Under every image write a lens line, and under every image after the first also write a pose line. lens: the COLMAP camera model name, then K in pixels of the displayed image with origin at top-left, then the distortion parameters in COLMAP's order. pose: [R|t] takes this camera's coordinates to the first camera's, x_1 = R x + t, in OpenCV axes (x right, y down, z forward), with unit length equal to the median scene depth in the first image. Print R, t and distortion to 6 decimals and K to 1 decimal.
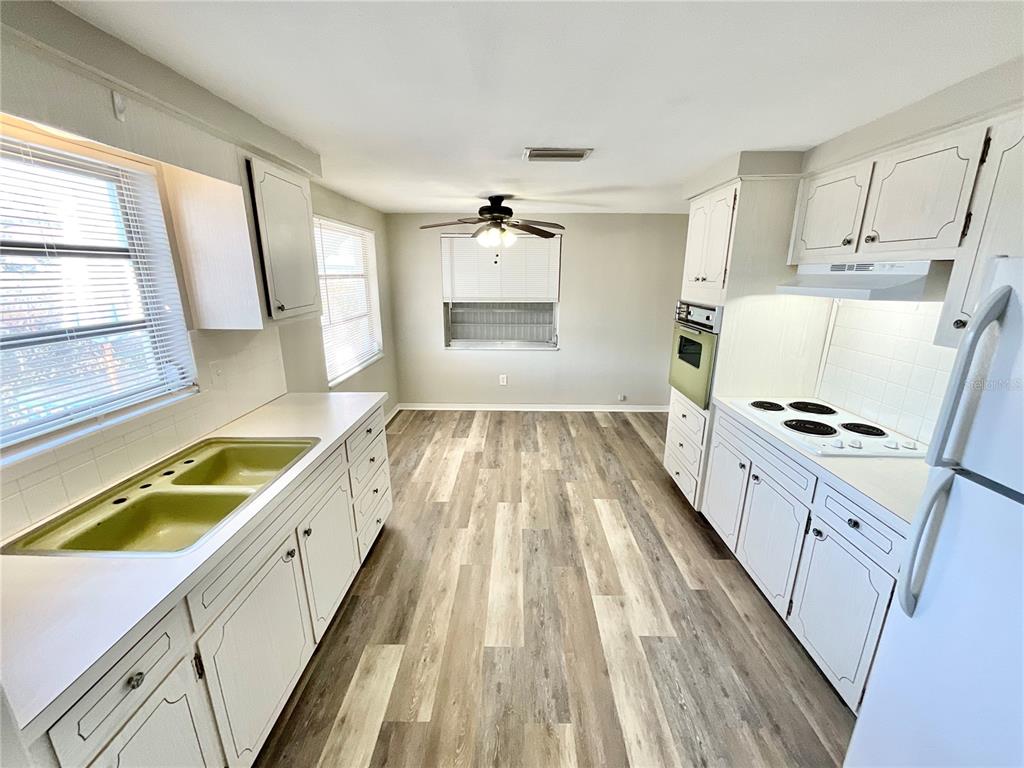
lens RADIAL K [[413.8, 0, 512.0], [0, 413.8, 384.0], [0, 0, 1]] dist [-0.009083, -0.000163]
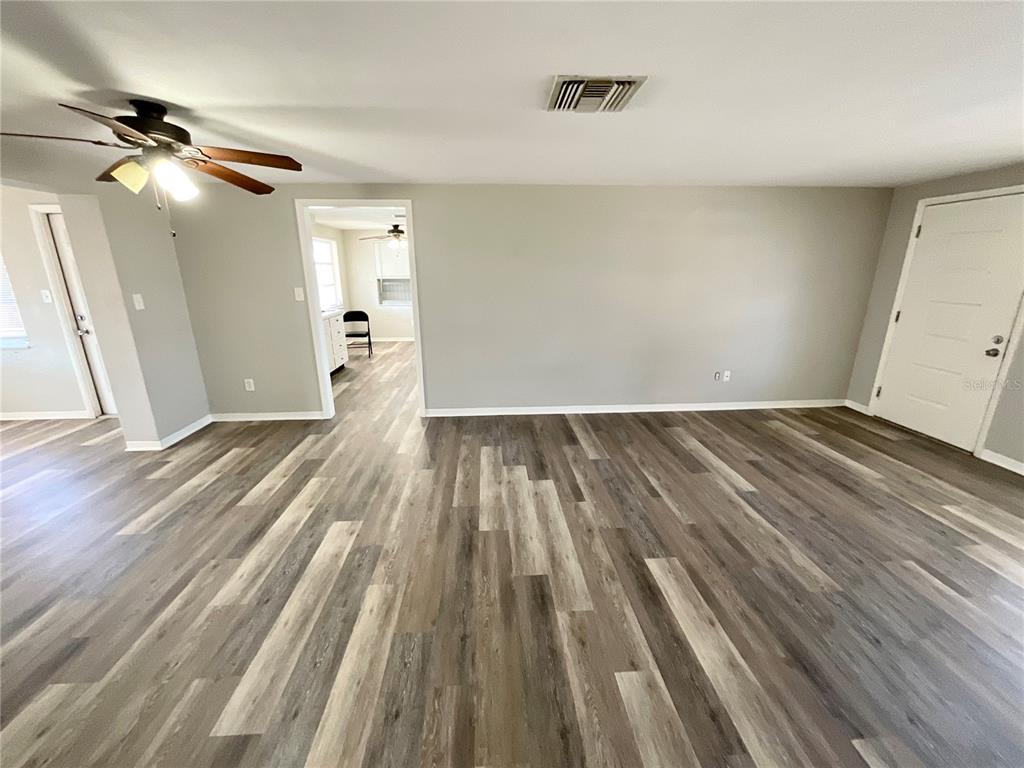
lens RADIAL K [[419.4, 0, 510.5], [0, 419.4, 378.4], [0, 0, 1]] dist [0.000376, 0.000177]
pose [[0.995507, -0.035491, 0.087782, 0.569412], [0.035659, 0.999364, -0.000348, 0.615812], [-0.087714, 0.003476, 0.996140, -2.063187]]
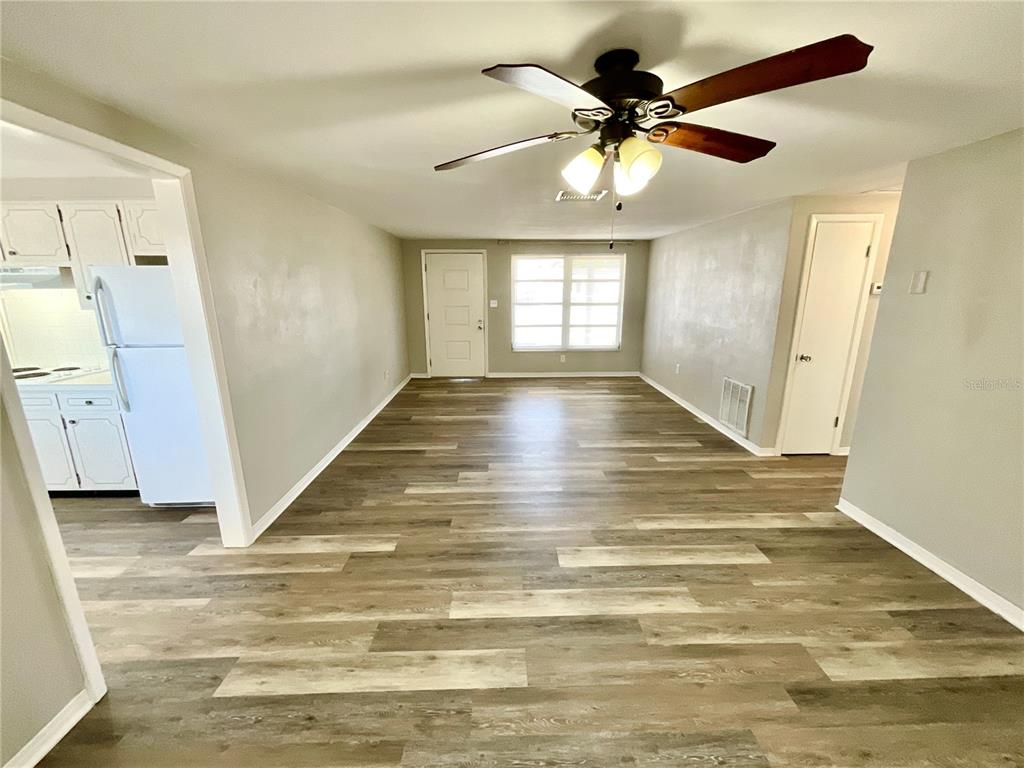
lens RADIAL K [[413.8, 0, 512.0], [0, 413.8, 384.0], [0, 0, 1]] dist [-0.009083, -0.000163]
pose [[-0.055801, -0.240925, 0.968938, -0.872537], [0.257321, 0.934197, 0.247105, 0.228680], [-0.964713, 0.263117, 0.009866, -0.744979]]
